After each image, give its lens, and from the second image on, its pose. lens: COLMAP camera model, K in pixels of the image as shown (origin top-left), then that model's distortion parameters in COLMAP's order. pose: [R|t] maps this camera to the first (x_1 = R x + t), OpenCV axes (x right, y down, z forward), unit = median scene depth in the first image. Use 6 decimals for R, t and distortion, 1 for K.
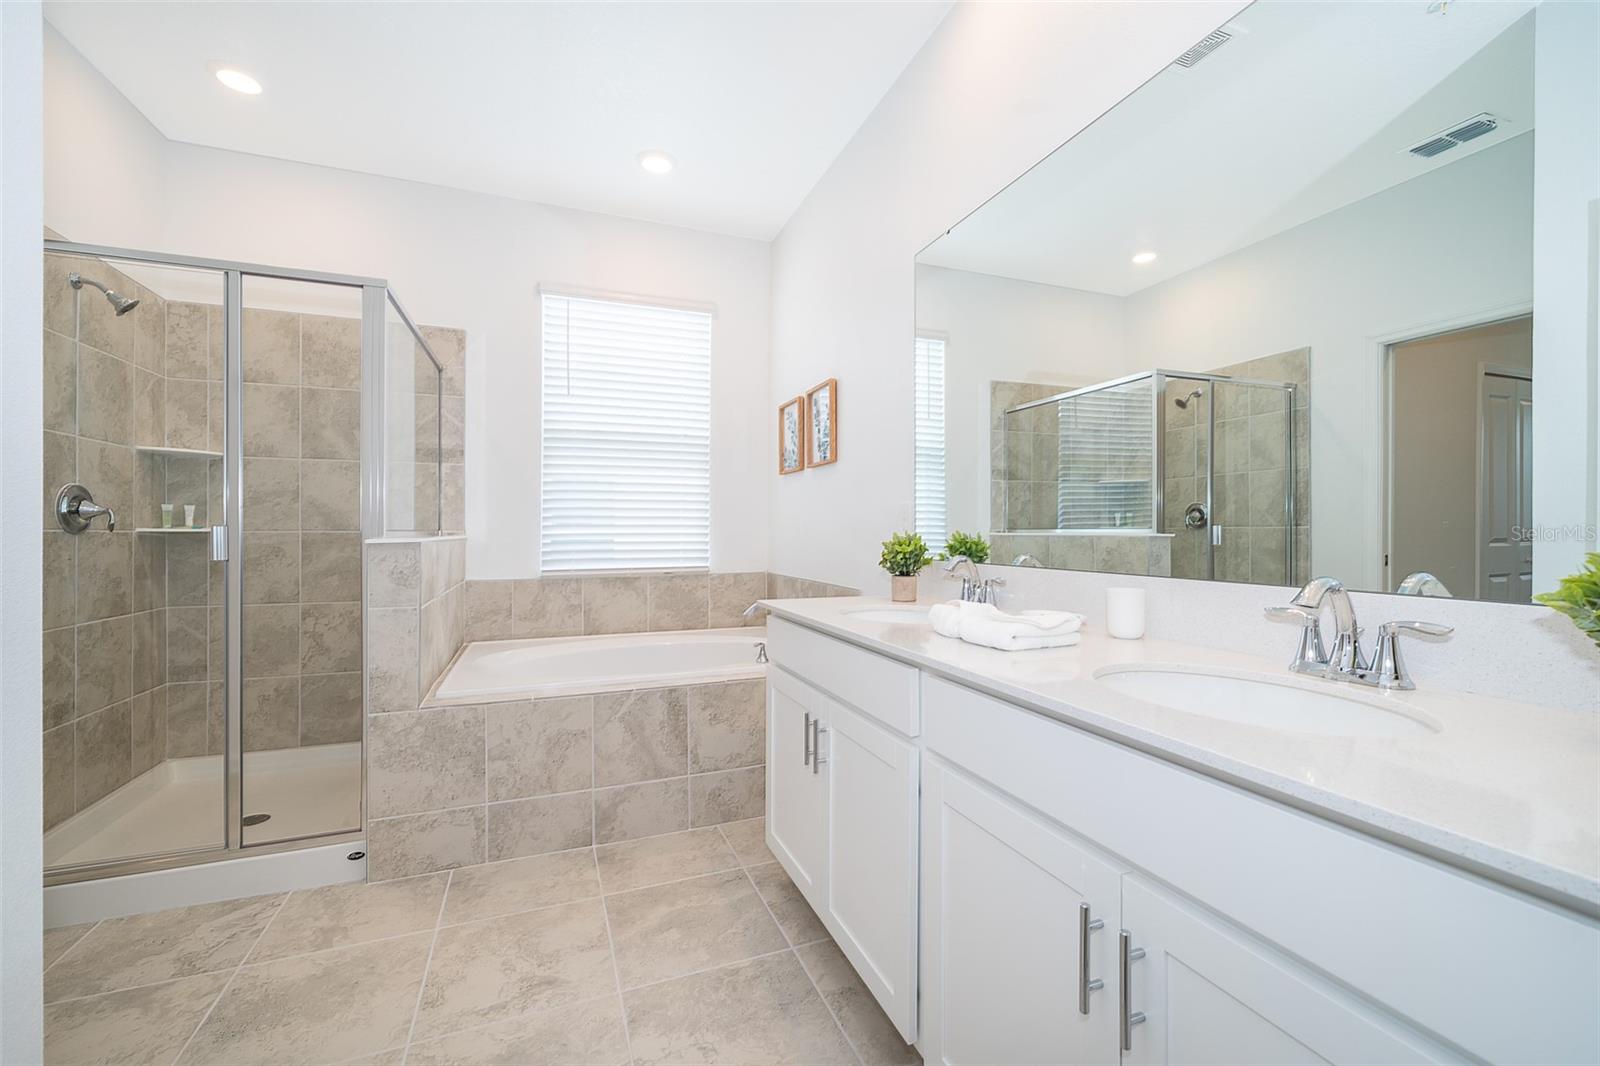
lens RADIAL K [[648.0, 0, 795.6], [0, 648.0, 528.1], [0, 0, 1]] dist [-0.000241, -0.001290]
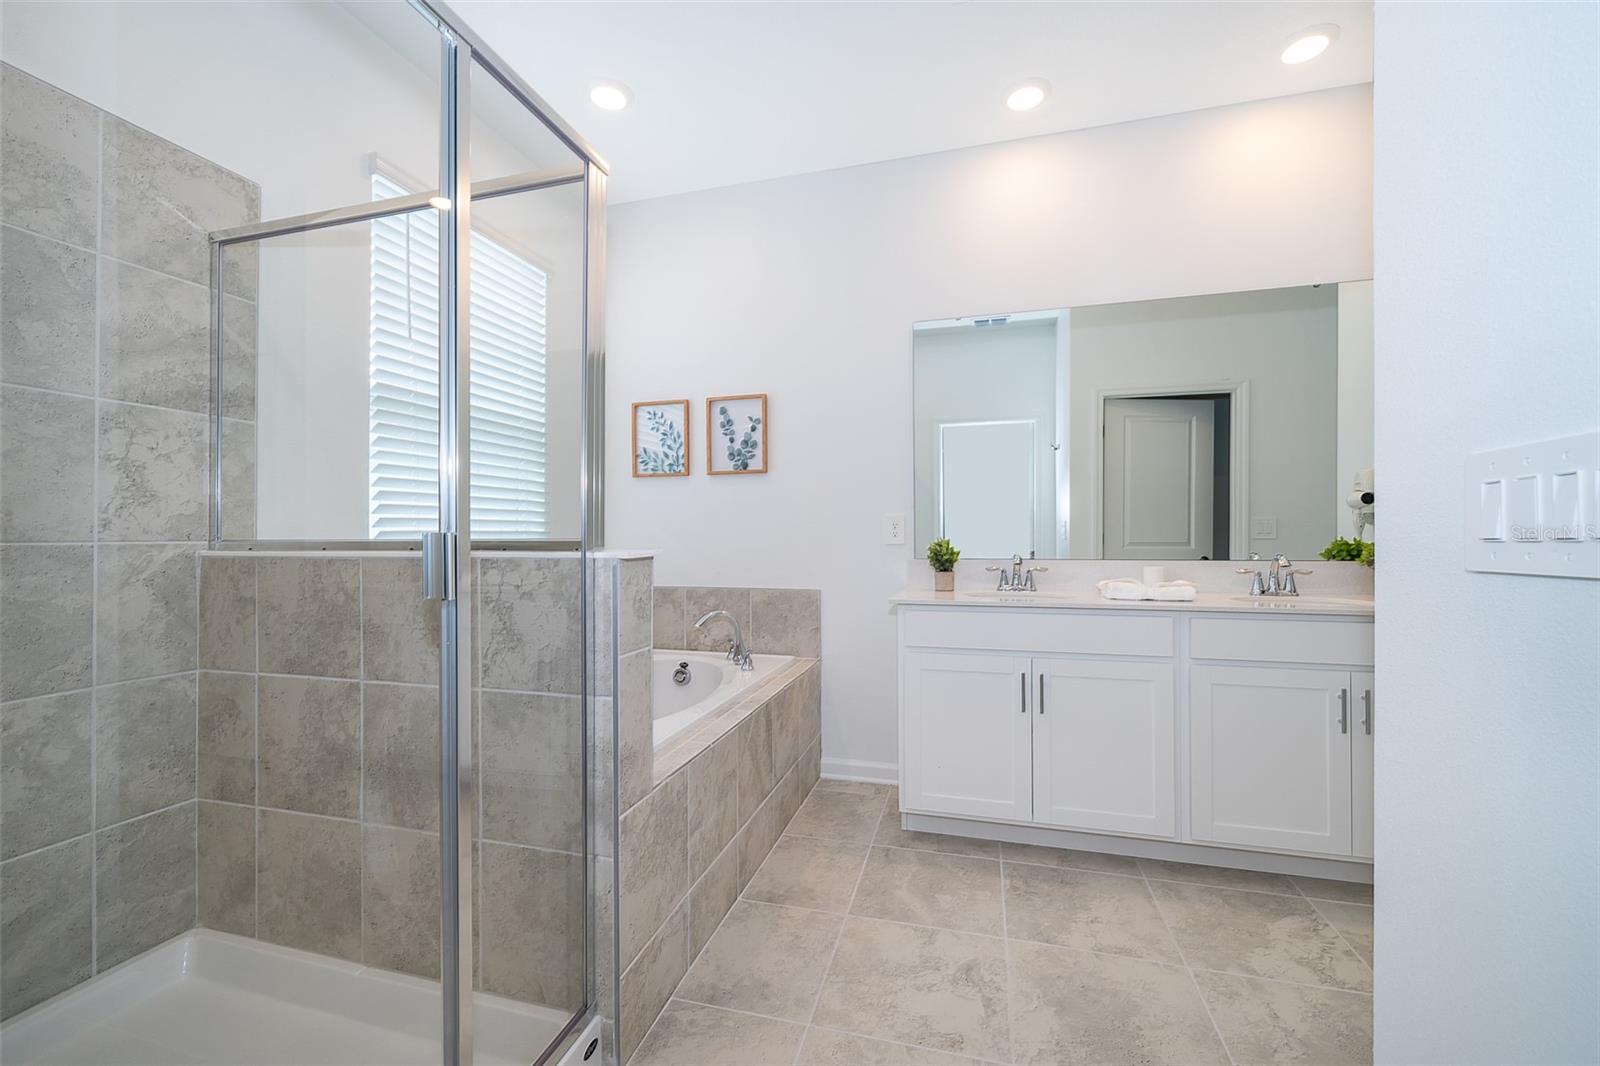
lens RADIAL K [[648.0, 0, 794.9], [0, 648.0, 535.0], [0, 0, 1]] dist [-0.000241, -0.001290]
pose [[0.607227, -0.000887, 0.794528, -1.092775], [0.003278, 0.999994, -0.001389, 0.002585], [-0.794522, 0.003448, 0.607226, 0.465251]]
